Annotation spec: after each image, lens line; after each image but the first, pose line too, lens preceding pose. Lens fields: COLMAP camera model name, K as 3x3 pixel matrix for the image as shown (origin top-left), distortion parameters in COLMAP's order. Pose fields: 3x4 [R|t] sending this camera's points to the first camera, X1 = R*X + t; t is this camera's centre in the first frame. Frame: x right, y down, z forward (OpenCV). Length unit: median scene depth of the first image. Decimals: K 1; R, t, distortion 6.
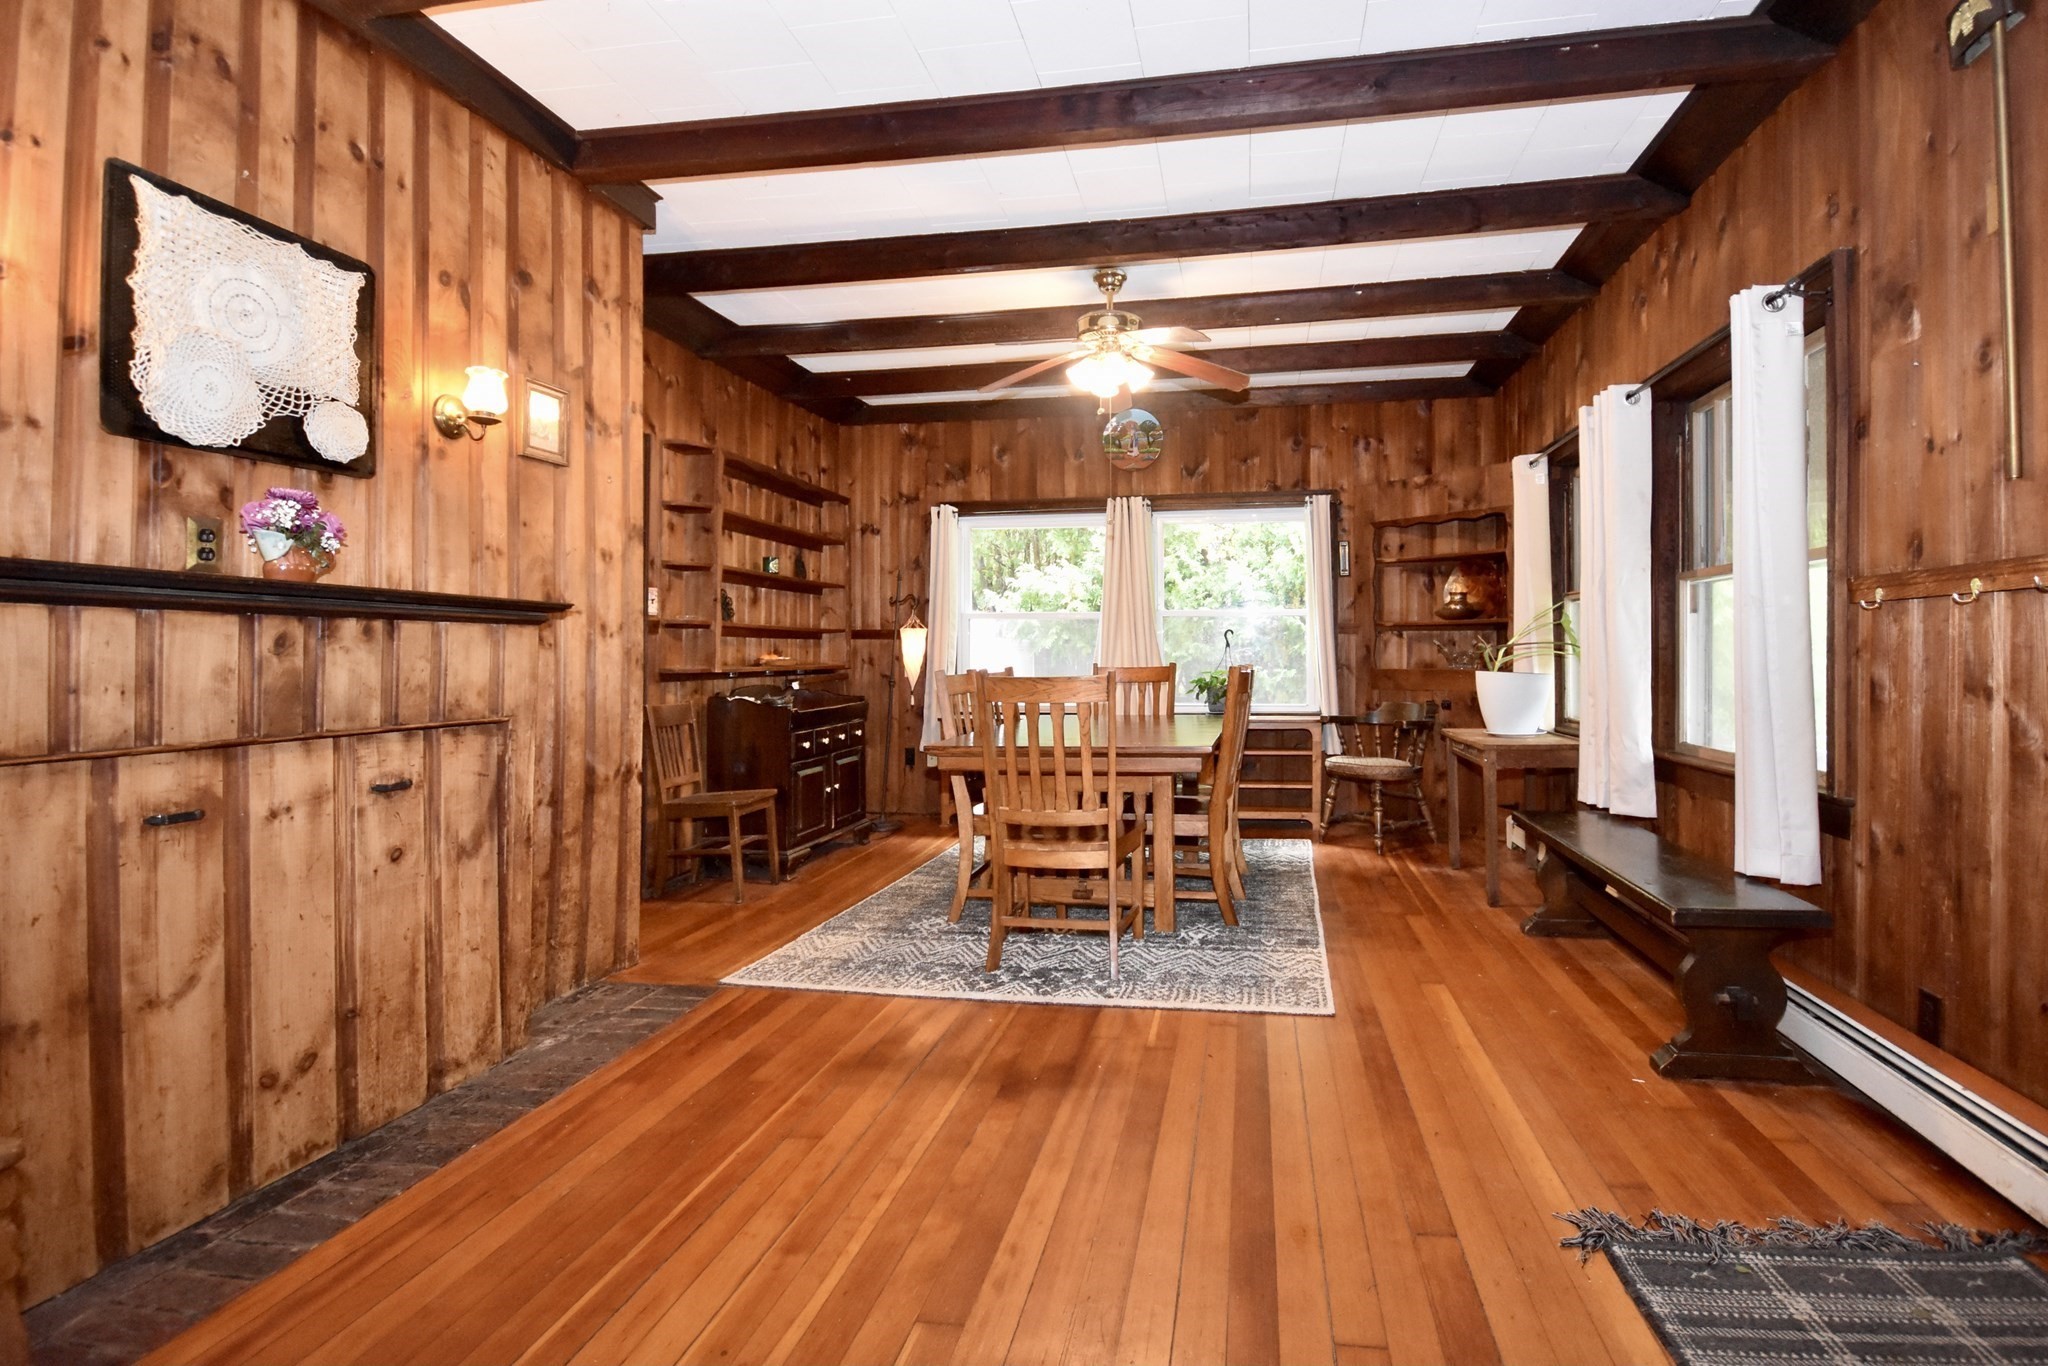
lens RADIAL K [[1007.2, 0, 1088.9], [0, 1007.2, 646.2], [0, 0, 1]] dist [-0.001218, -0.000414]
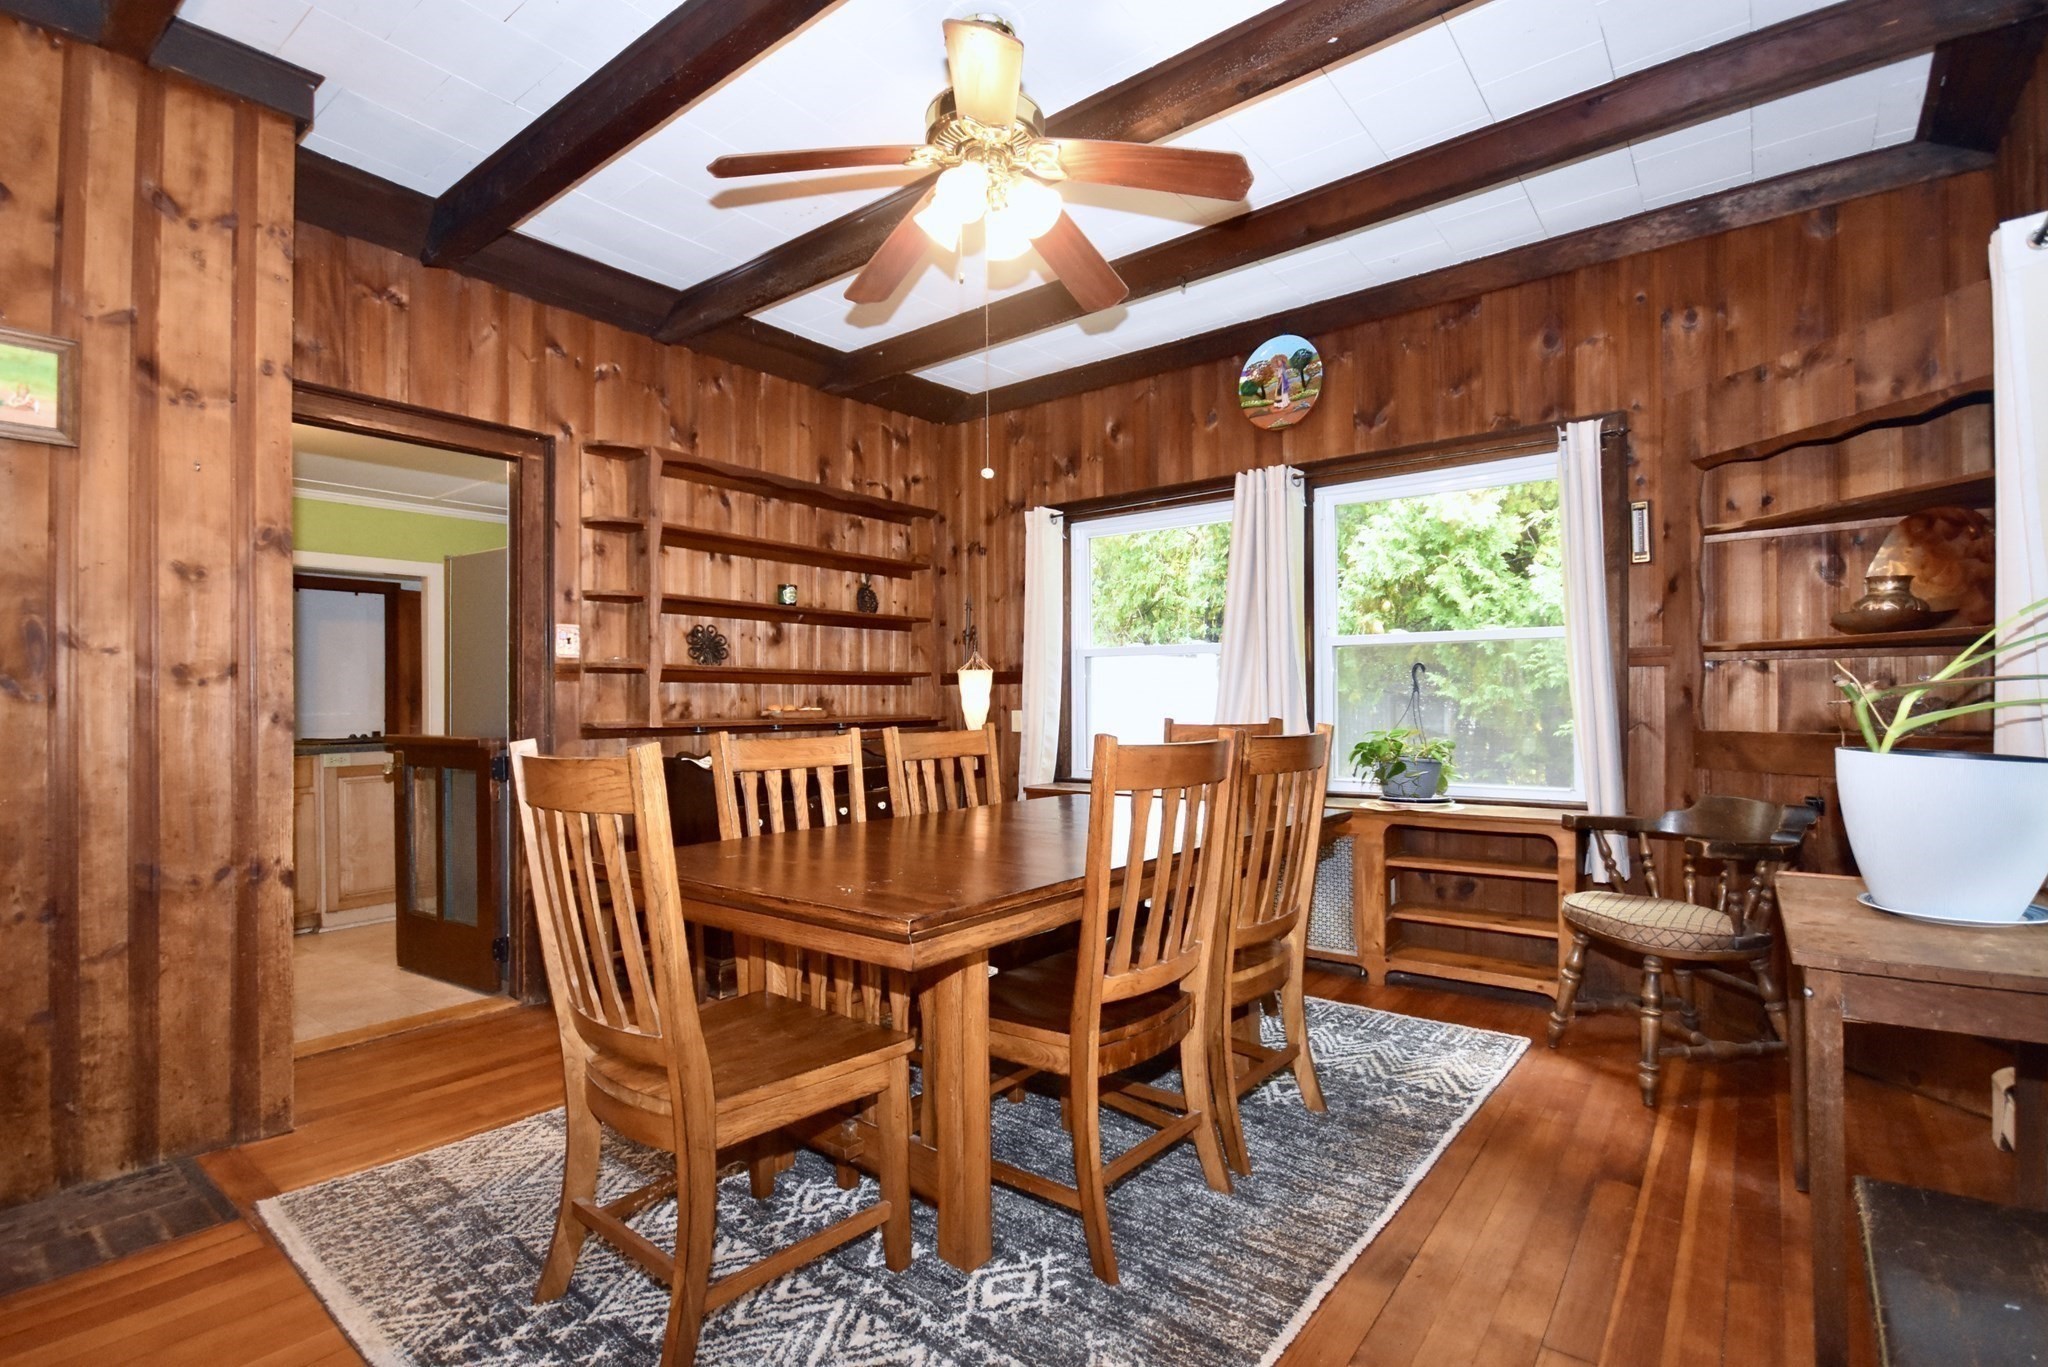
lens RADIAL K [[946.6, 0, 1057.0], [0, 946.6, 698.9], [0, 0, 1]] dist [0.022306, -0.018991]
pose [[0.883364, -0.001614, -0.468685, 0.223121], [0.005921, 0.999953, 0.007715, -0.000429], [0.468650, -0.009590, 0.883332, 0.396286]]
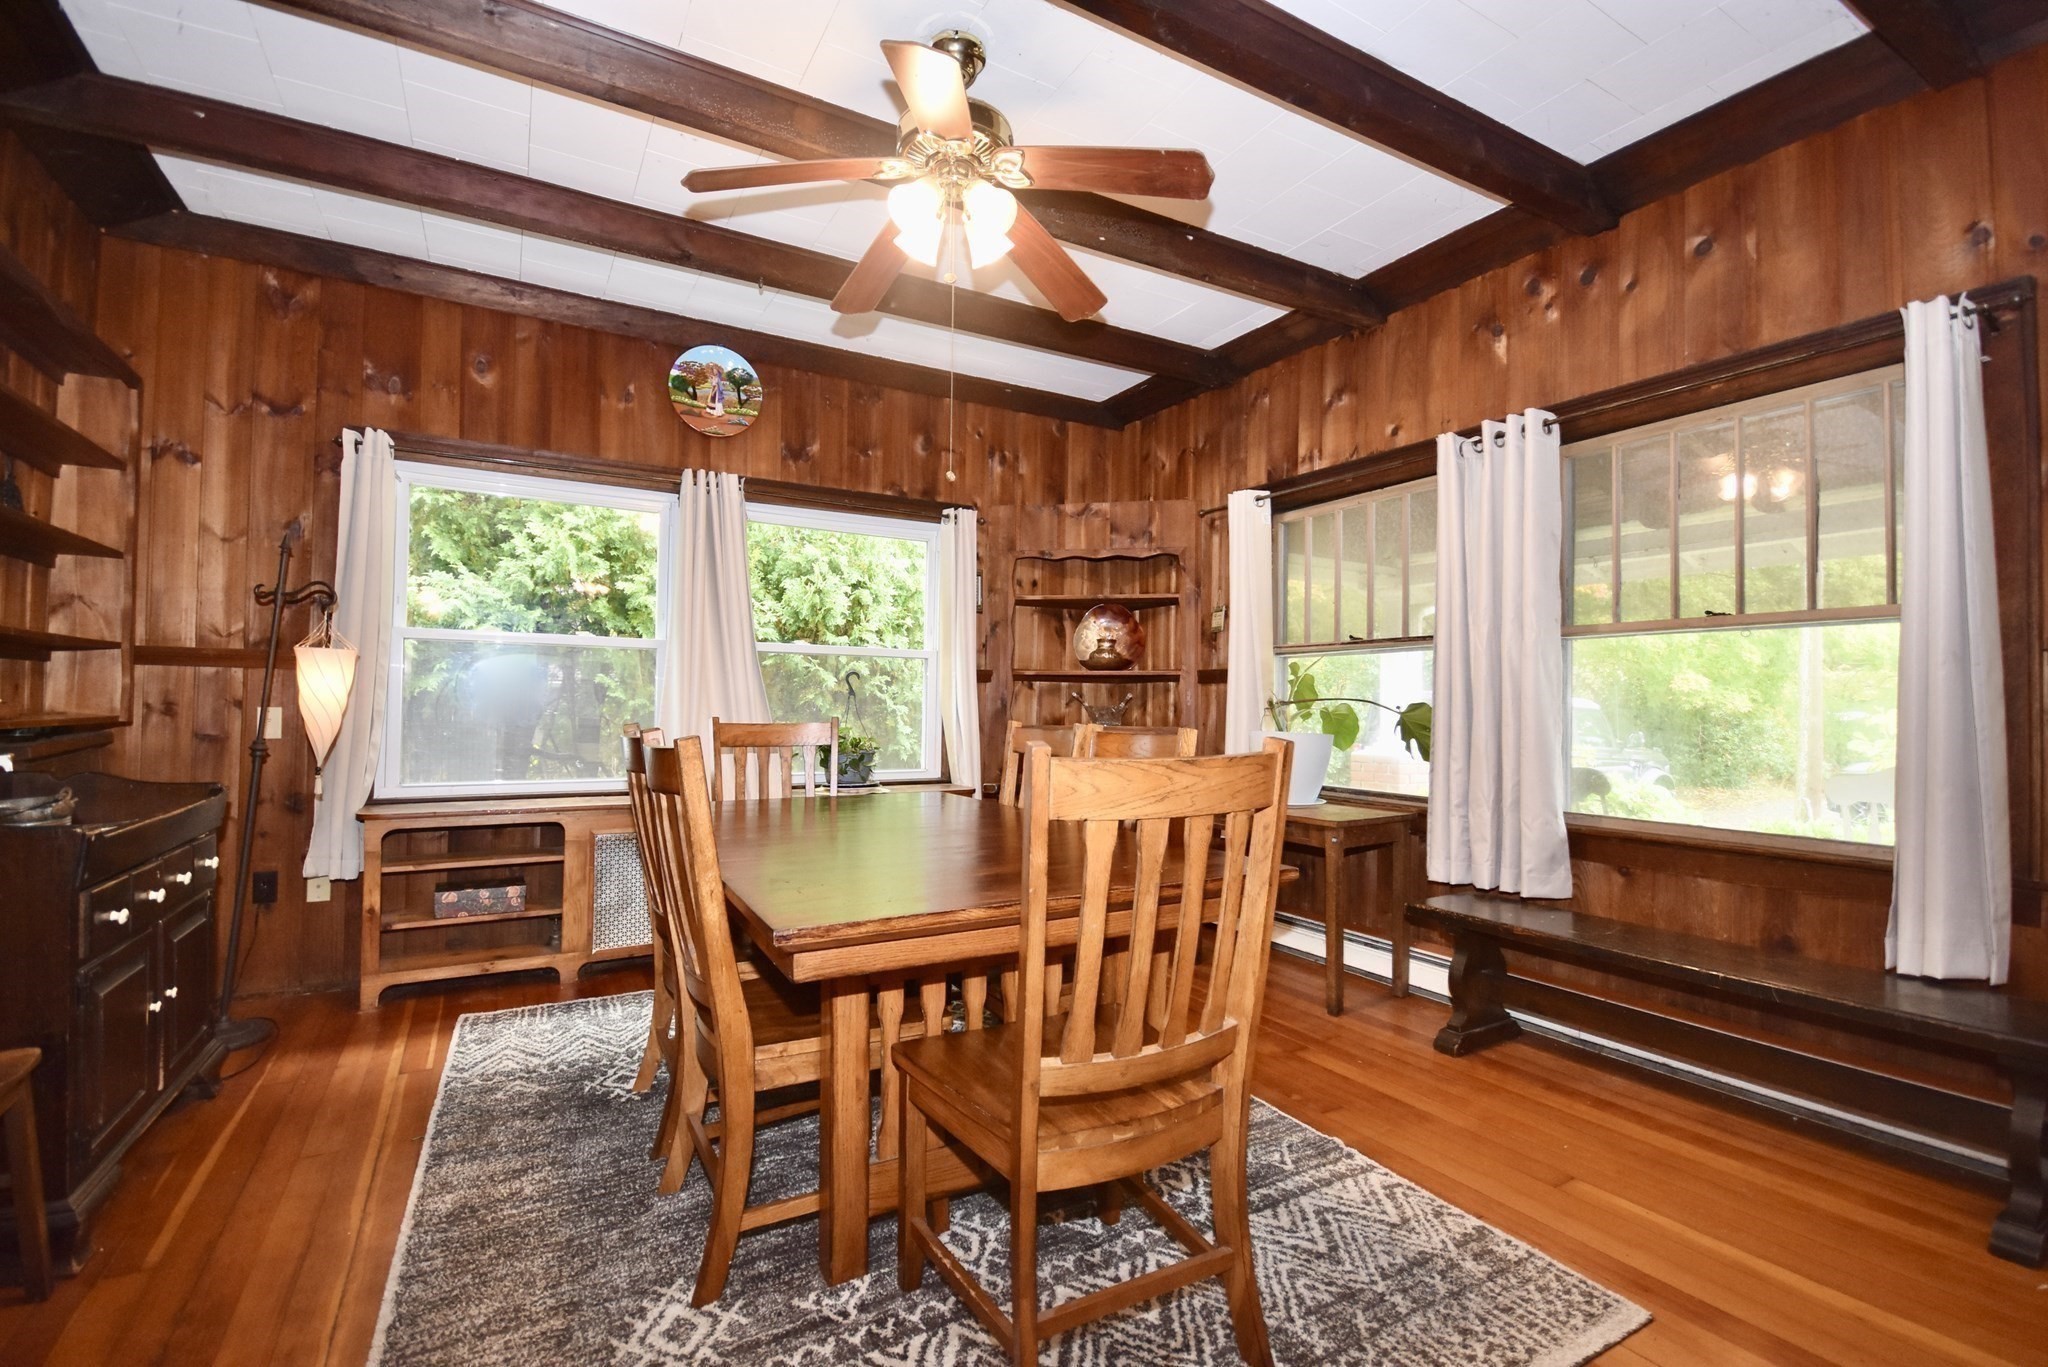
lens RADIAL K [[920.9, 0, 1024.0], [0, 920.9, 683.5], [0, 0, 1]] dist [-0.000624, -0.000474]
pose [[0.771034, 0.028999, 0.636133, -0.202192], [-0.018847, 0.999564, -0.022722, 0.005045], [-0.636514, 0.005530, 0.771245, 0.409700]]
